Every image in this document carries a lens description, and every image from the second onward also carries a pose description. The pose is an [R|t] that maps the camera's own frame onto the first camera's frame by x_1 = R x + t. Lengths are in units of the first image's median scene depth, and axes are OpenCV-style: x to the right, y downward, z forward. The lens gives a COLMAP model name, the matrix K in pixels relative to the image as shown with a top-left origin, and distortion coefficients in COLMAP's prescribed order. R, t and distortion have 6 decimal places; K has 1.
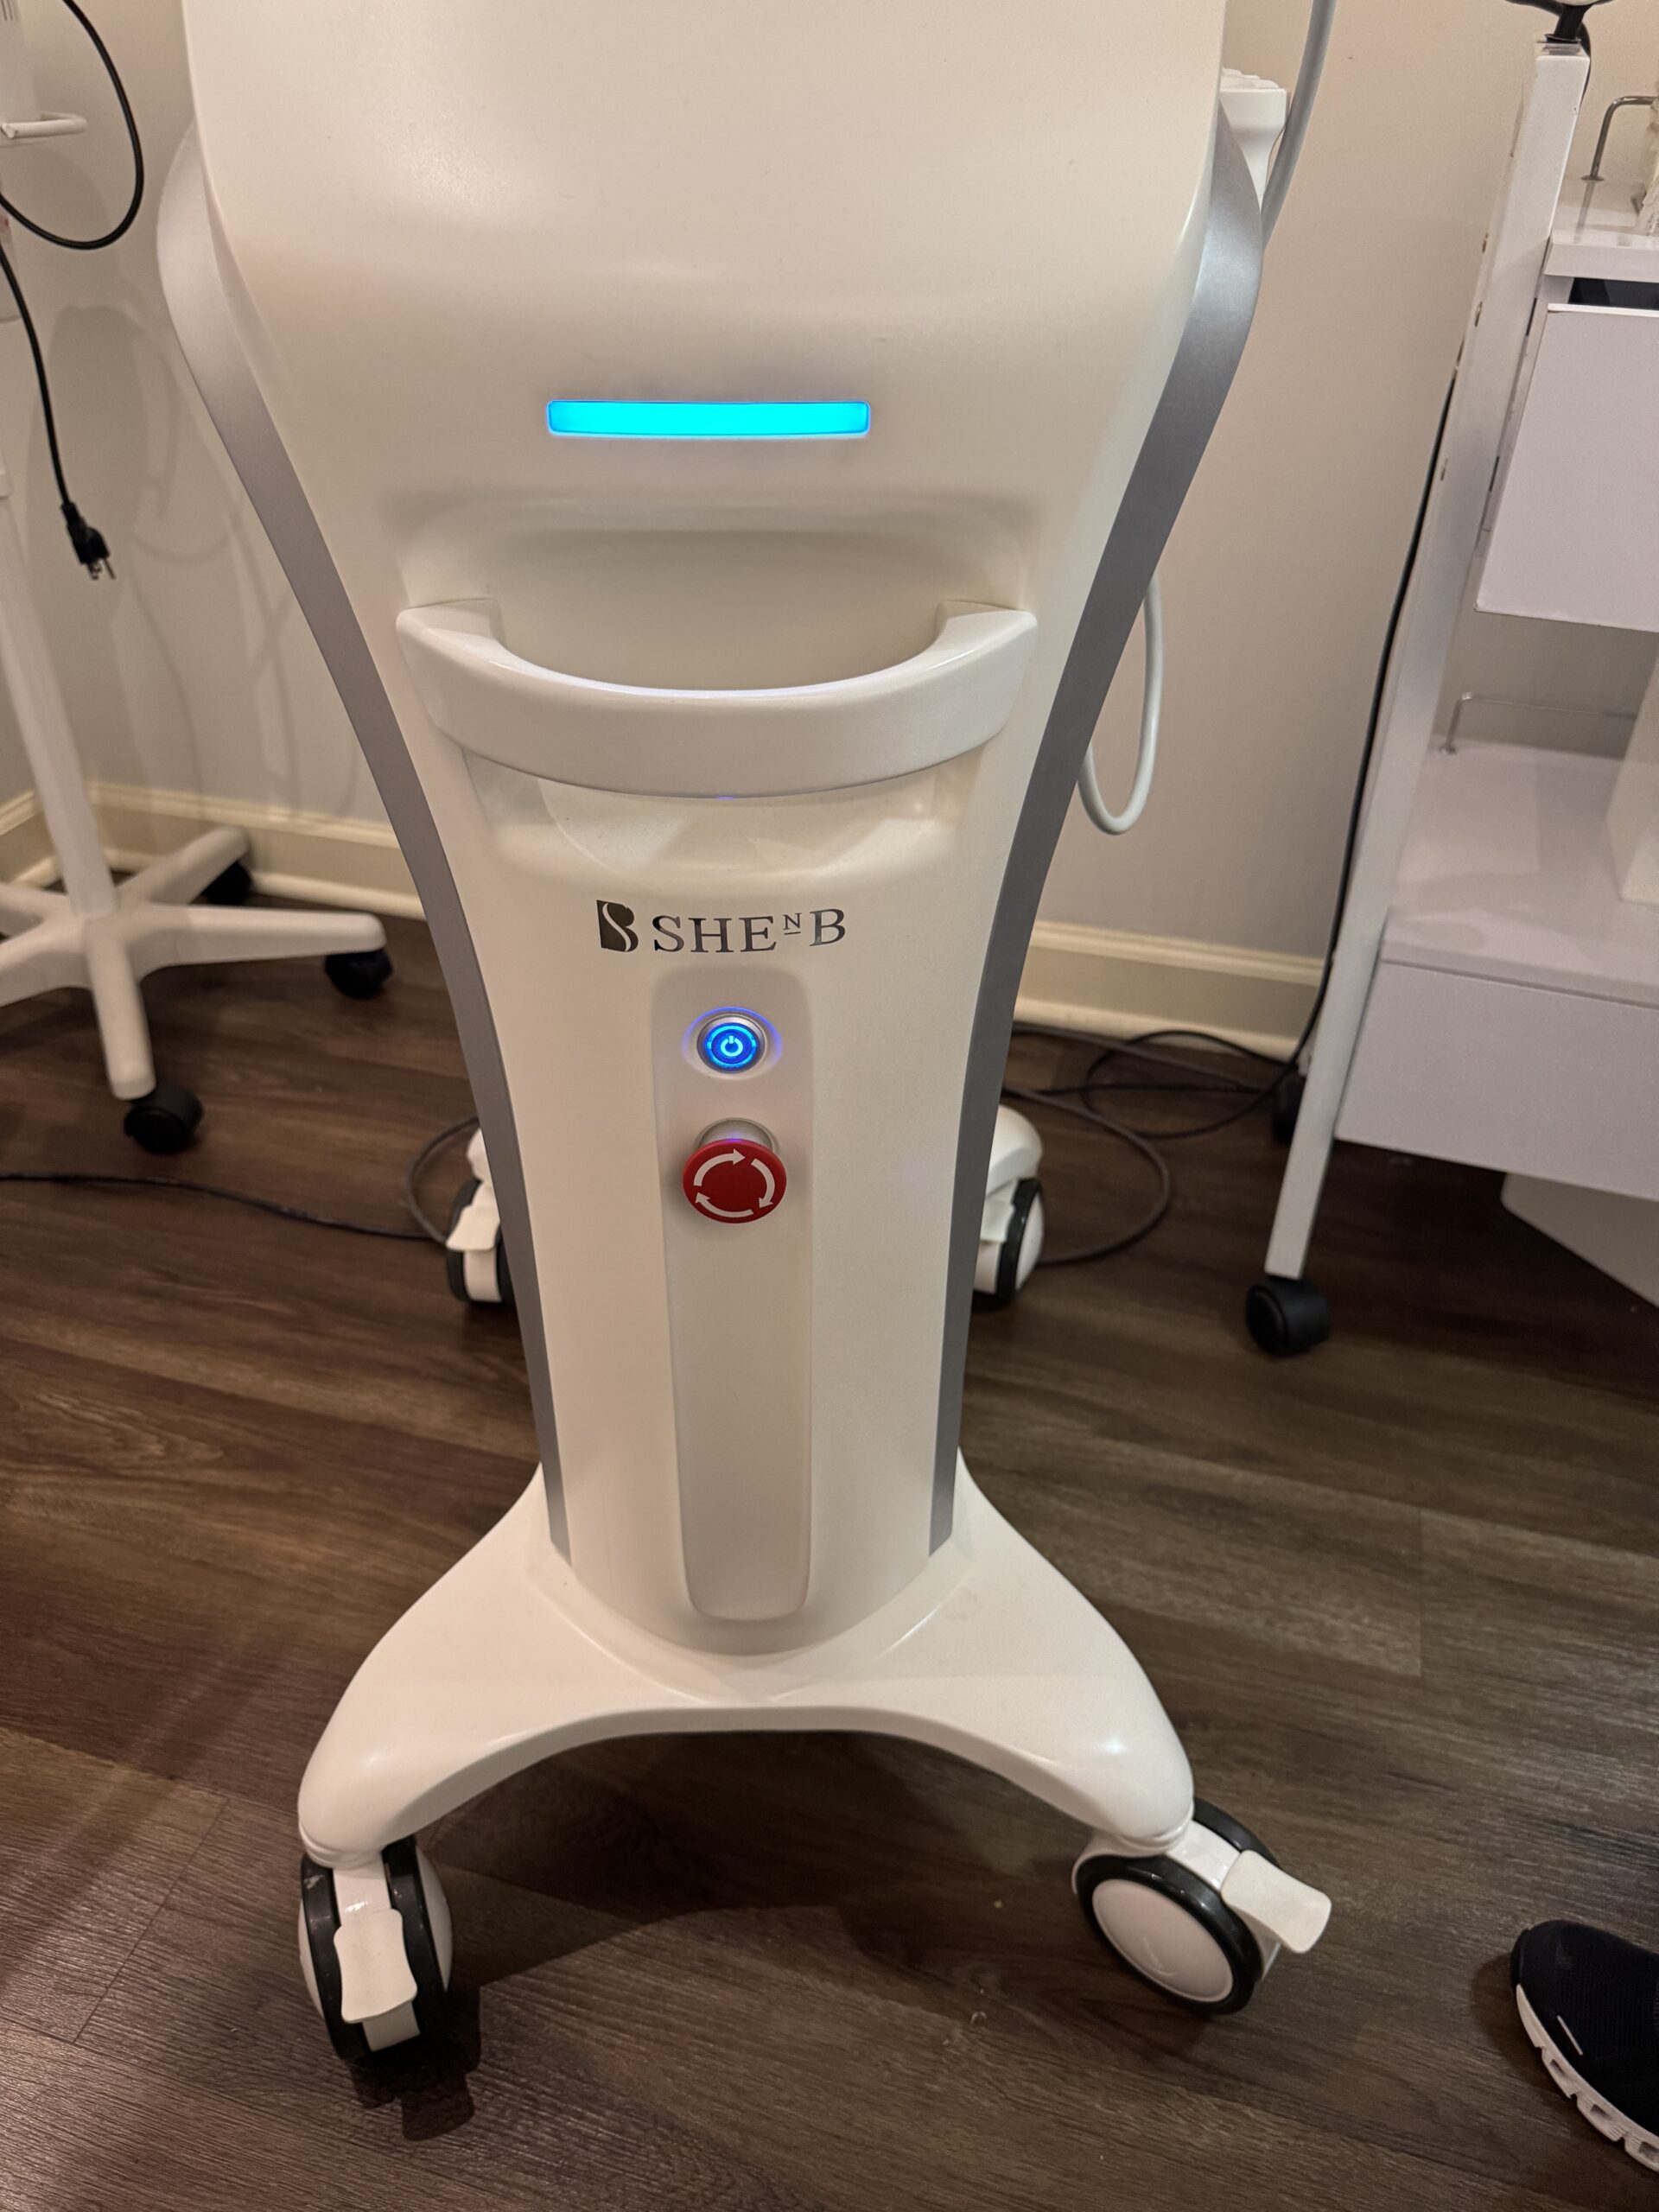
lens RADIAL K [[1569.6, 0, 829.5], [0, 1569.6, 1106.0], [0, 0, 1]] dist [0.001739, 0.000443]
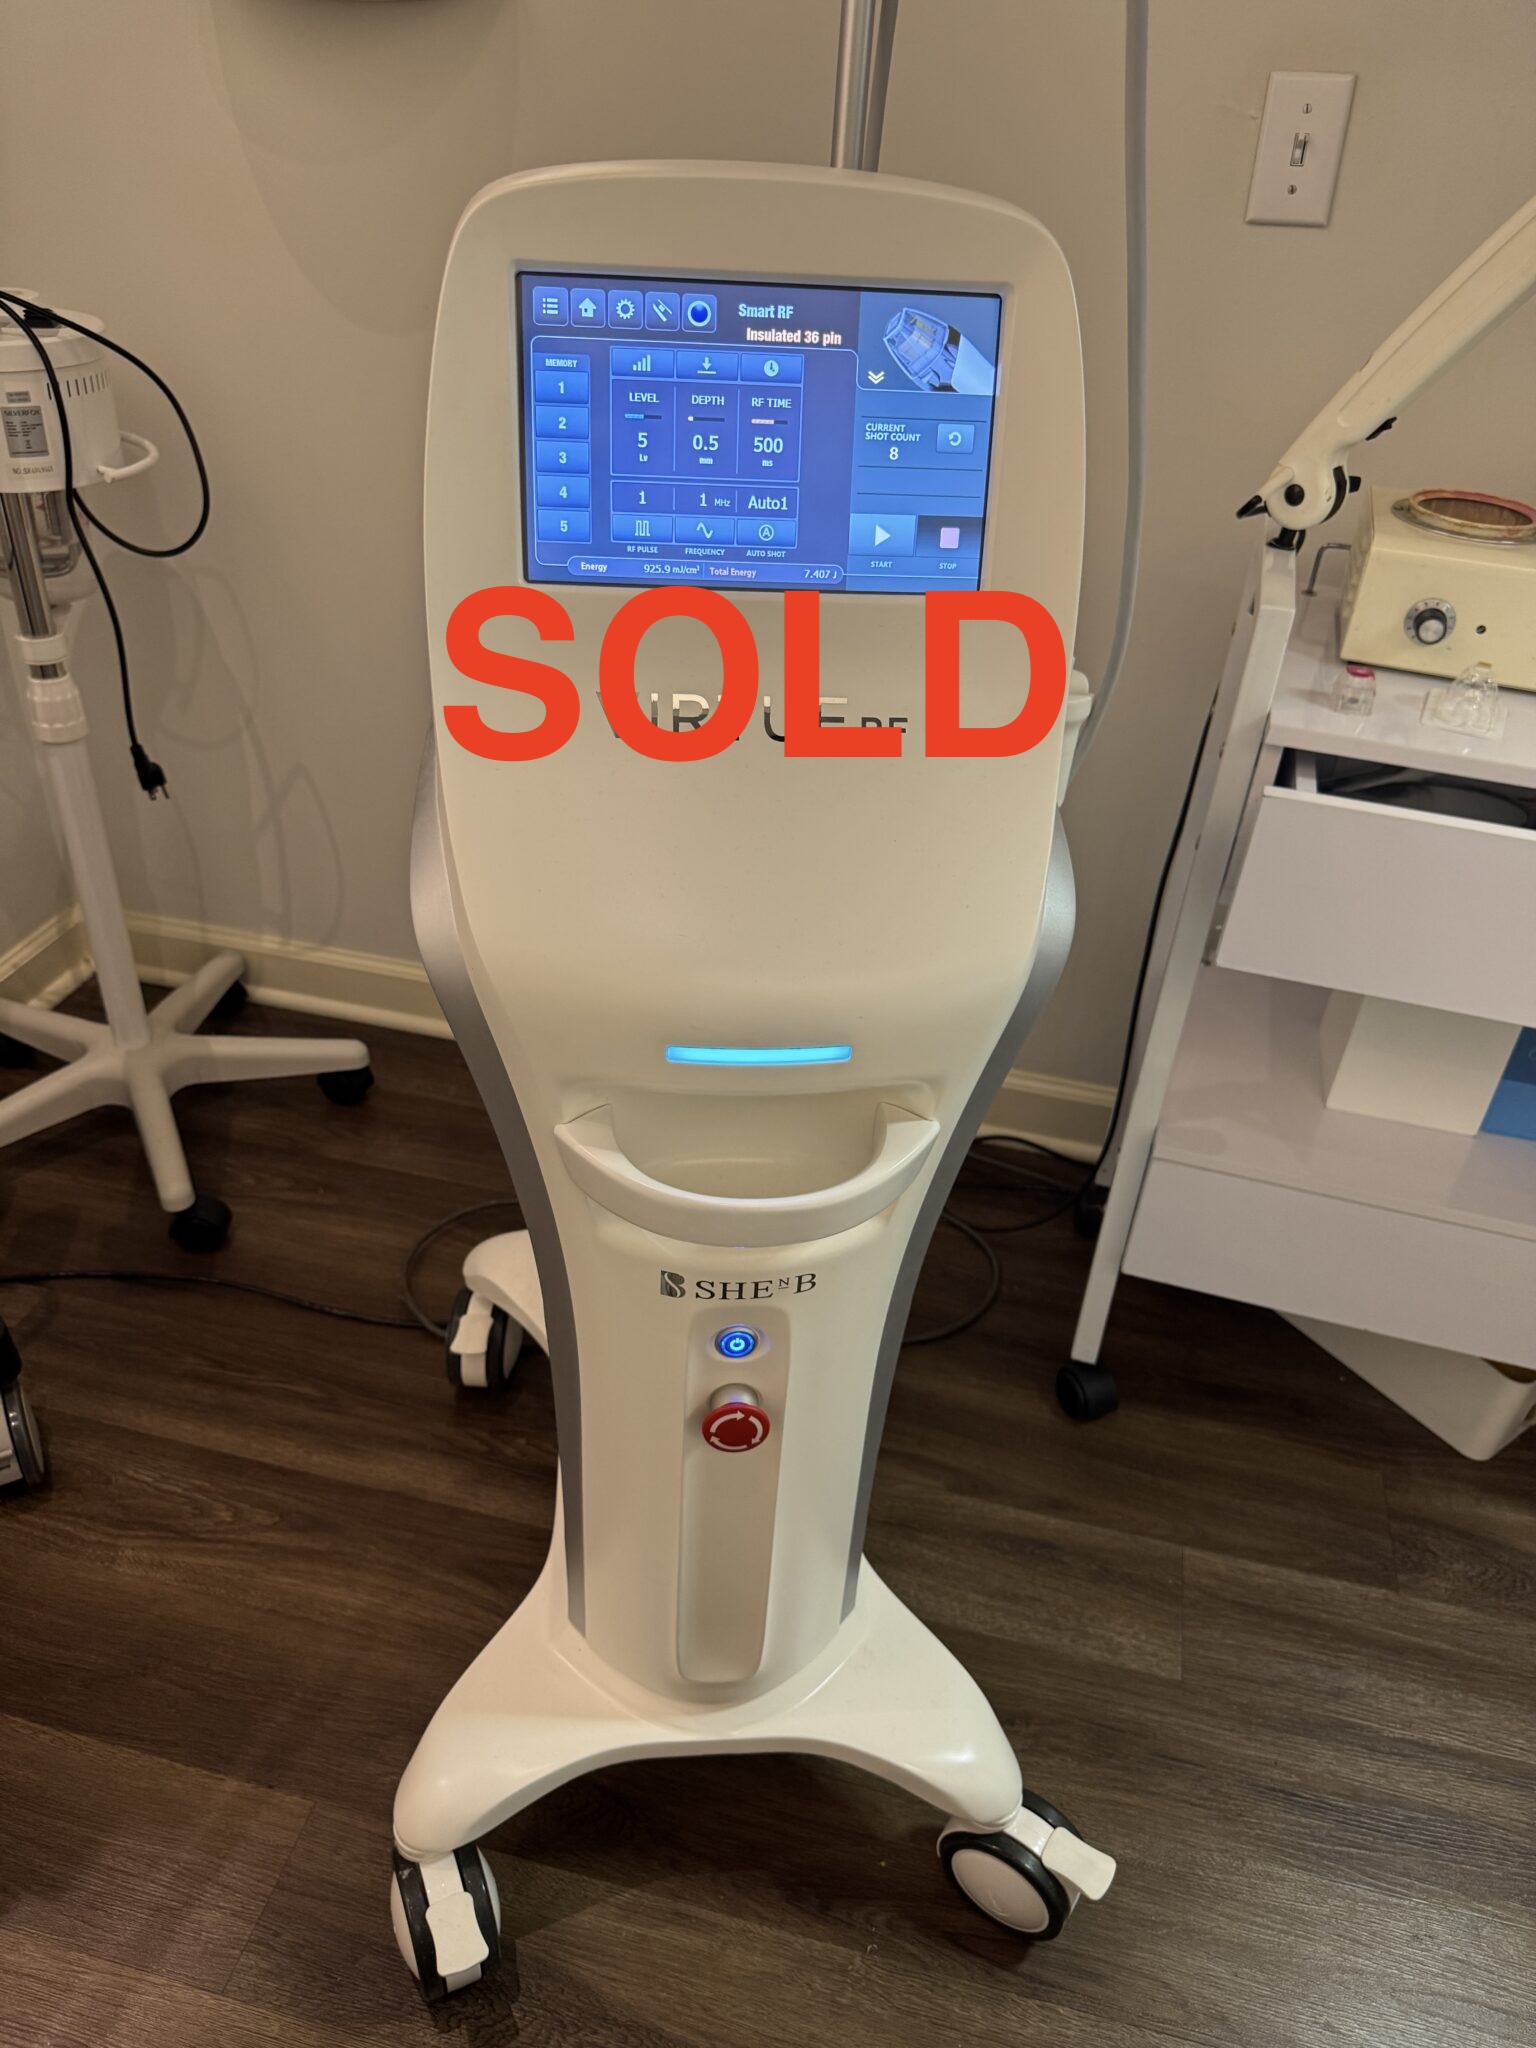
lens RADIAL K [[1467.8, 0, 768.0], [0, 1467.8, 1024.0], [0, 0, 1]] dist [0.008530, -0.002357]
pose [[0.997462, 0.006465, 0.070902, -0.077274], [-0.006496, 0.999979, 0.000210, -0.199431], [-0.070899, -0.000670, 0.997483, -0.250018]]
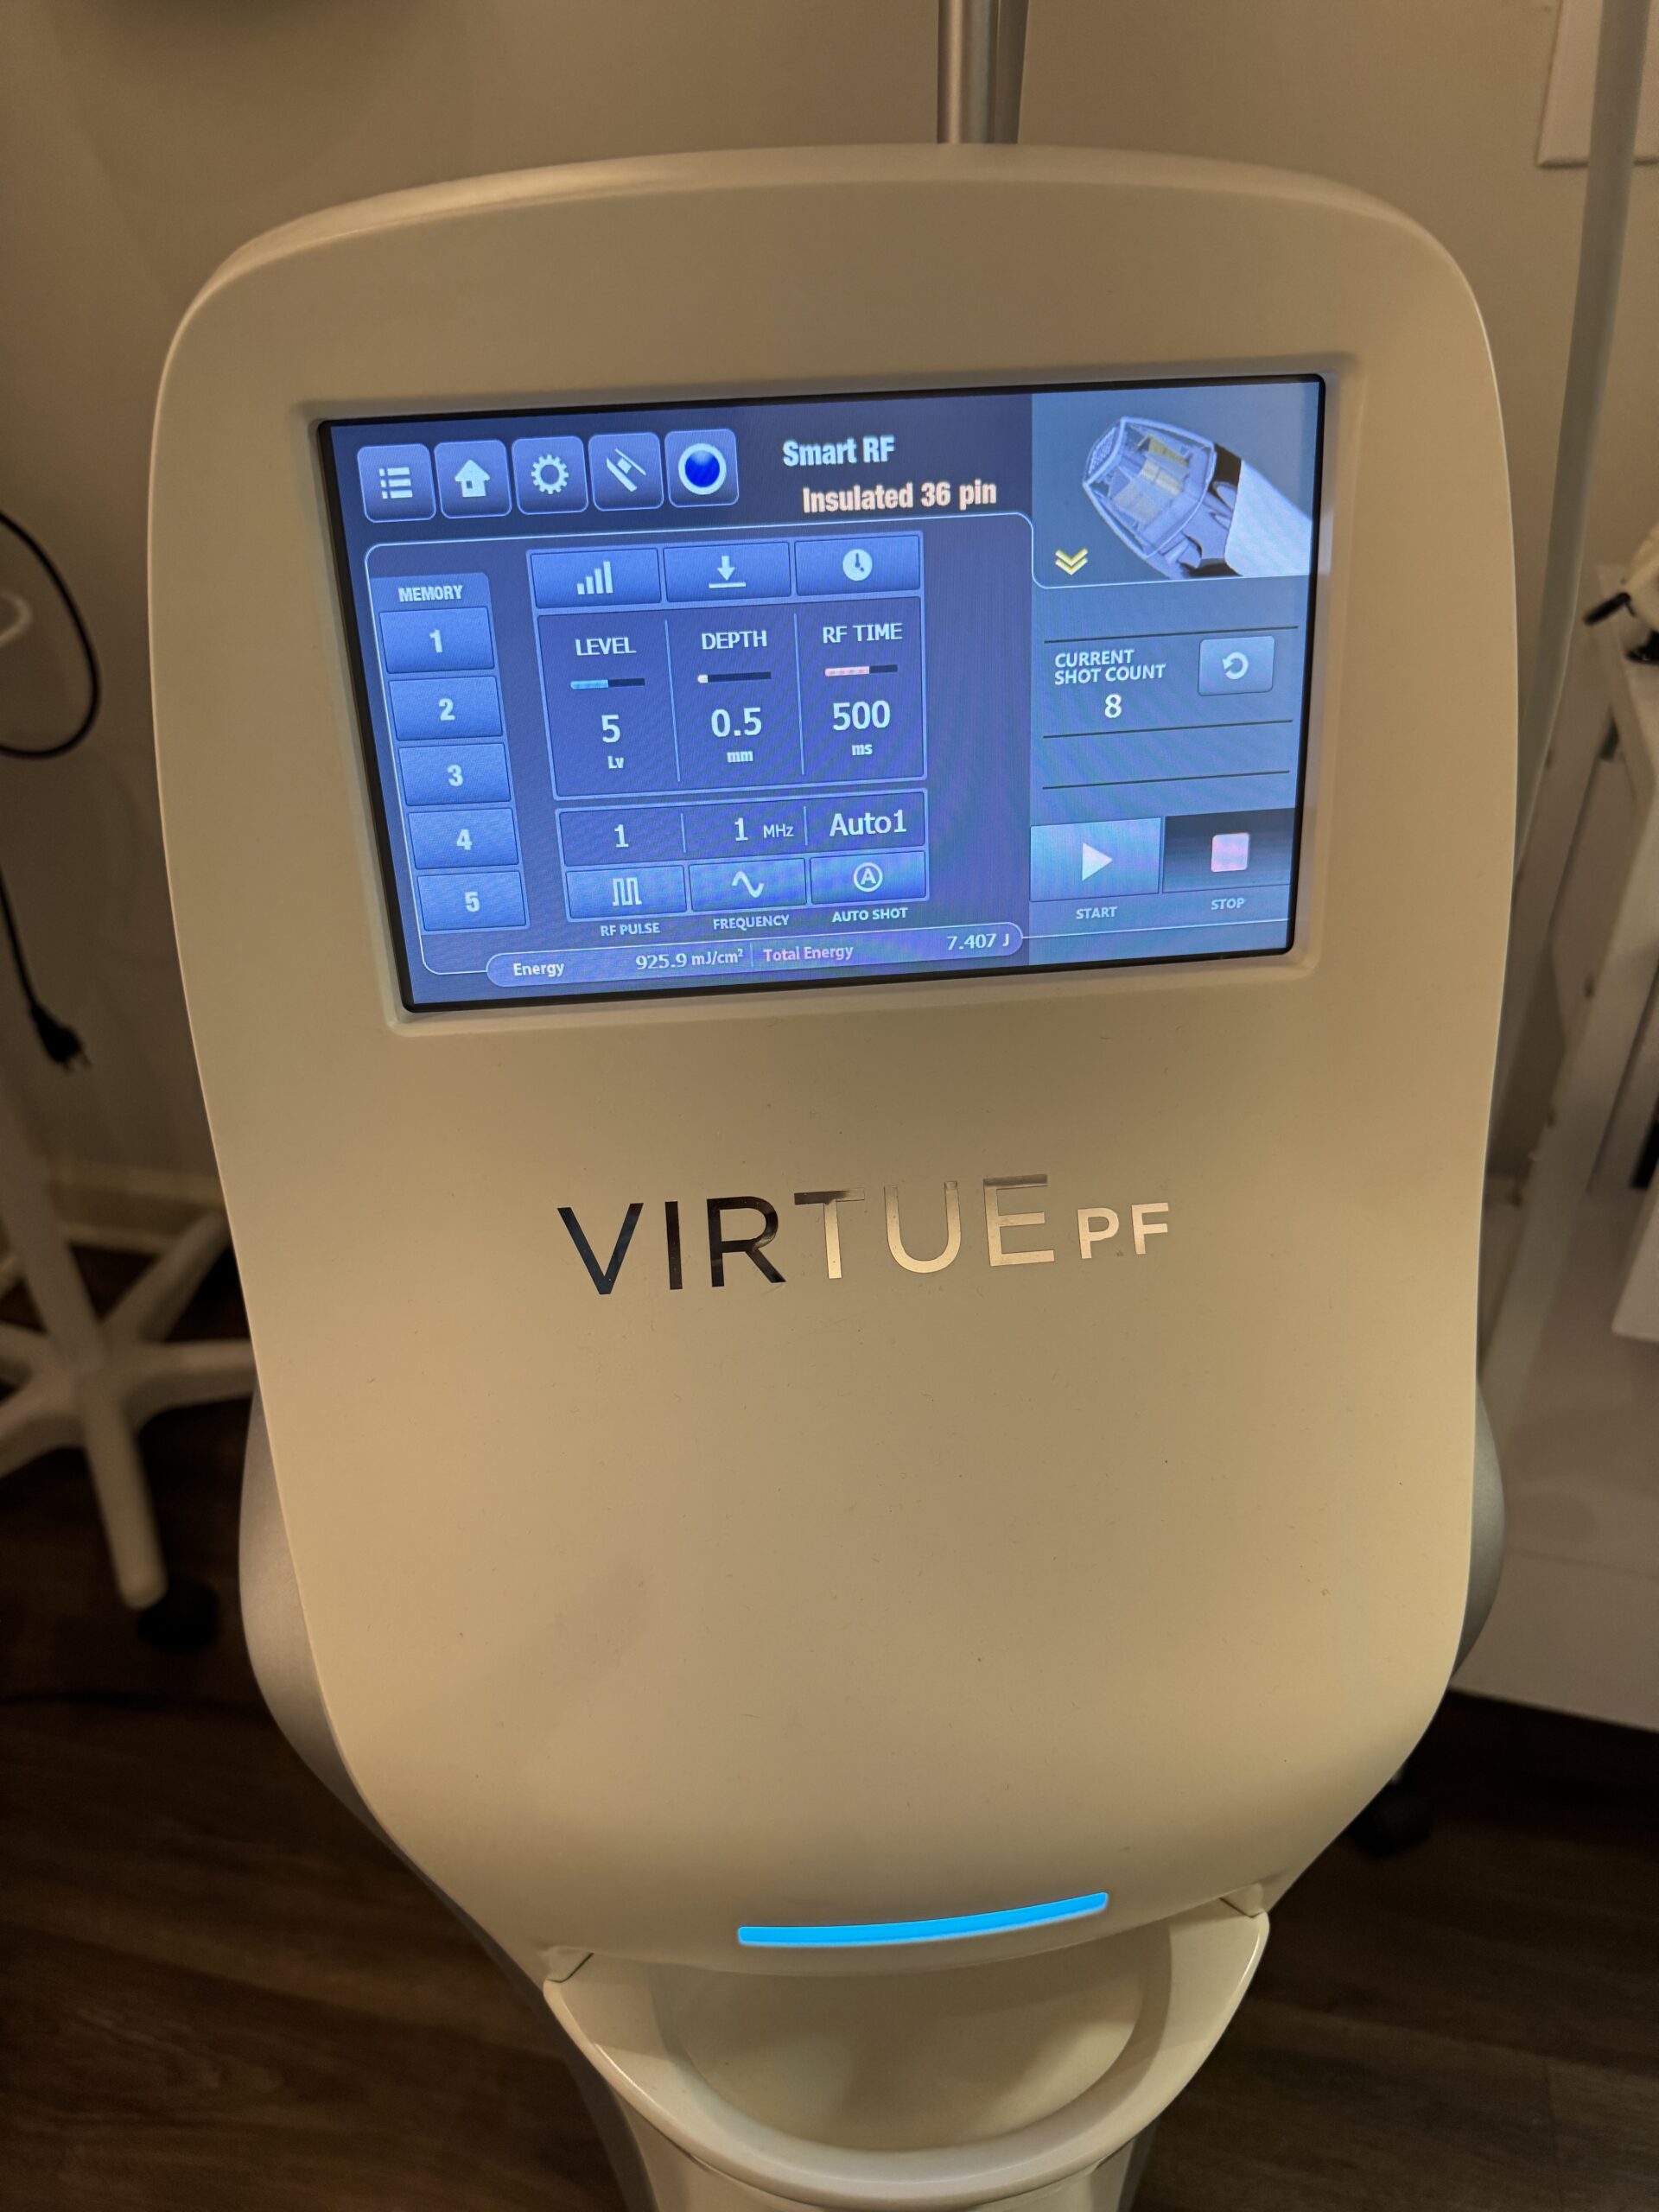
lens RADIAL K [[1570.3, 0, 812.0], [0, 1570.3, 1096.2], [0, 0, 1]] dist [0.001920, -0.001812]
pose [[0.997840, -0.062285, 0.020859, -0.055337], [0.061961, 0.997953, 0.015820, -0.384046], [-0.021802, -0.014493, 0.999657, 0.062248]]
